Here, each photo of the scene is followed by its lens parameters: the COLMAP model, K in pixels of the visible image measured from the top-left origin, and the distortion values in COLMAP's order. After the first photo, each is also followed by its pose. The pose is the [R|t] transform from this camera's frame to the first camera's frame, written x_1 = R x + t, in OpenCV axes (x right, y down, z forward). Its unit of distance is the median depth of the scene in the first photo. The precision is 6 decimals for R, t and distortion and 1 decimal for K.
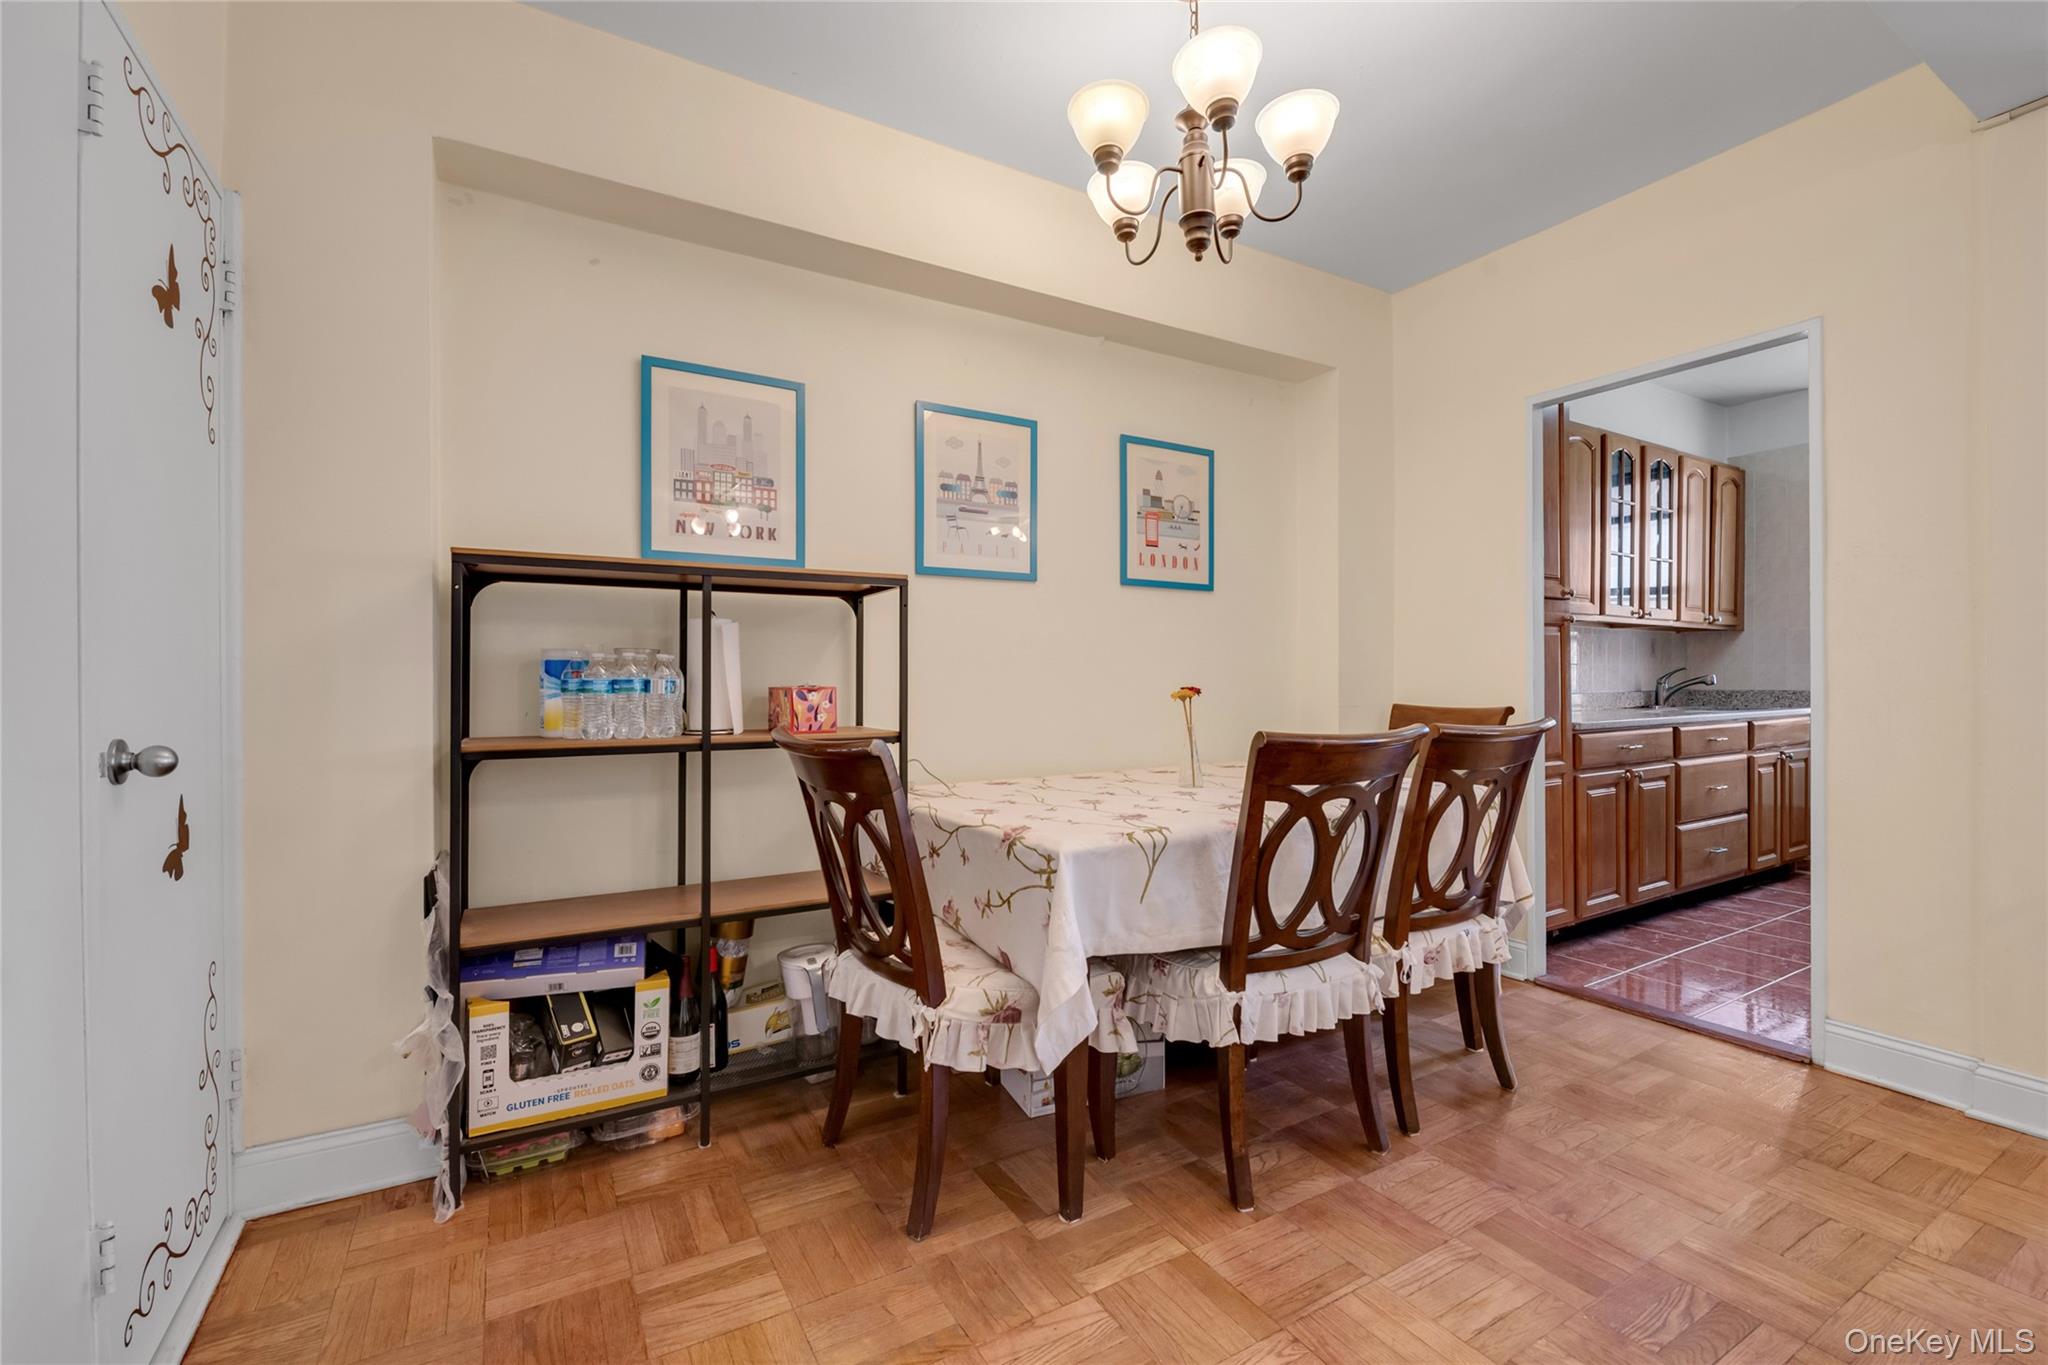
lens RADIAL K [[896.1, 0, 1016.5], [0, 896.1, 687.5], [0, 0, 1]] dist [-0.002293, 0.000098]
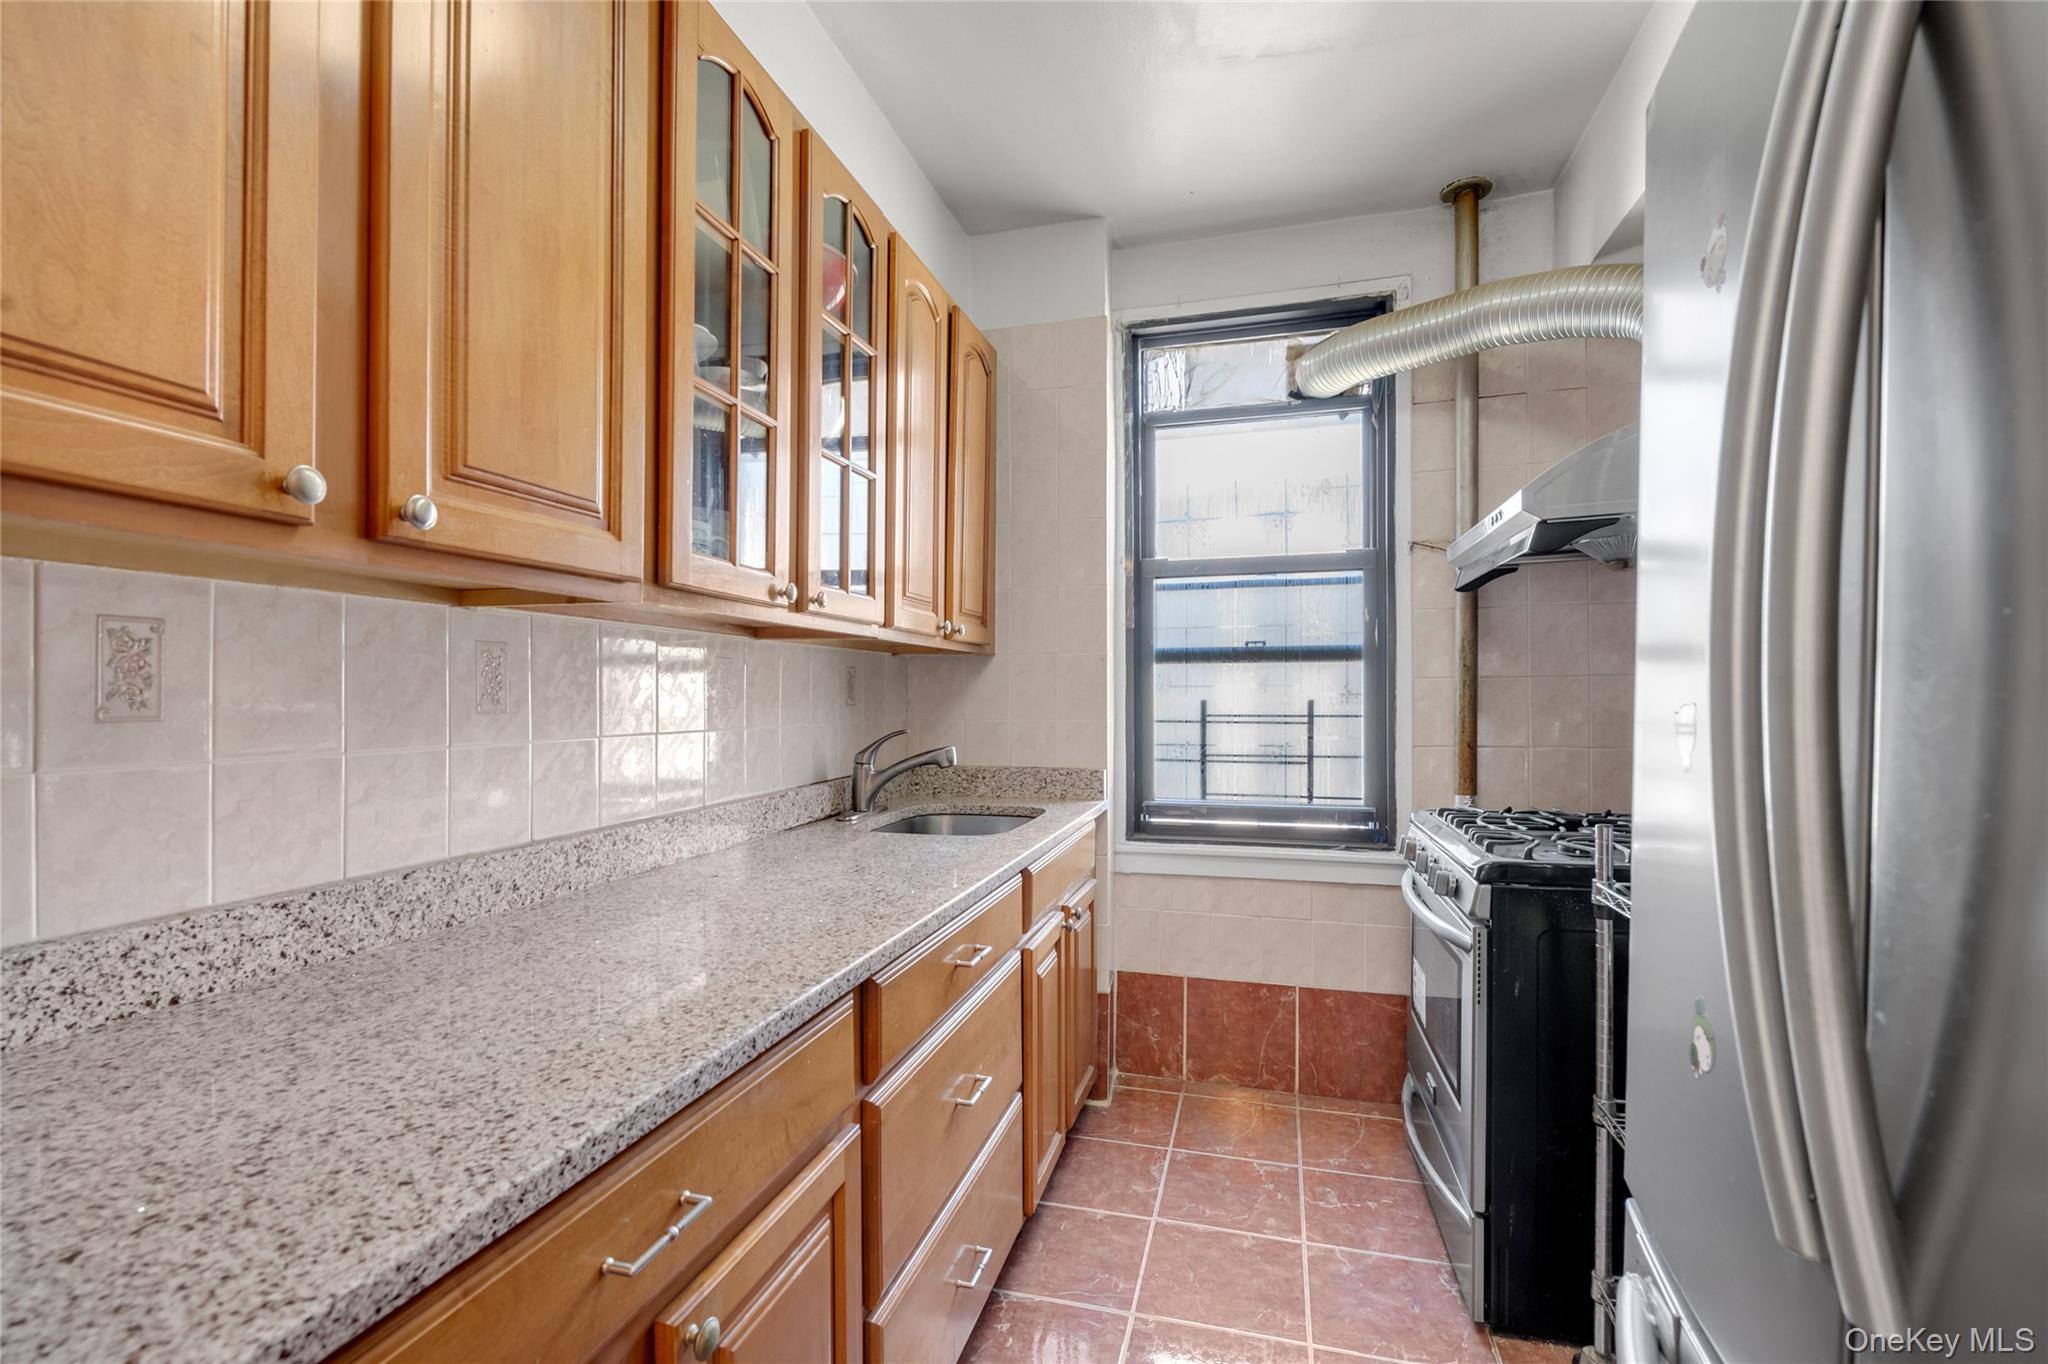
lens RADIAL K [[826.0, 0, 1028.4], [0, 826.0, 689.8], [0, 0, 1]] dist [-0.008622, 0.000083]
pose [[0.714988, 0.004923, 0.699119, 0.517428], [0.002844, 0.999946, -0.009950, -0.040858], [-0.699131, 0.009102, 0.714936, 0.679308]]
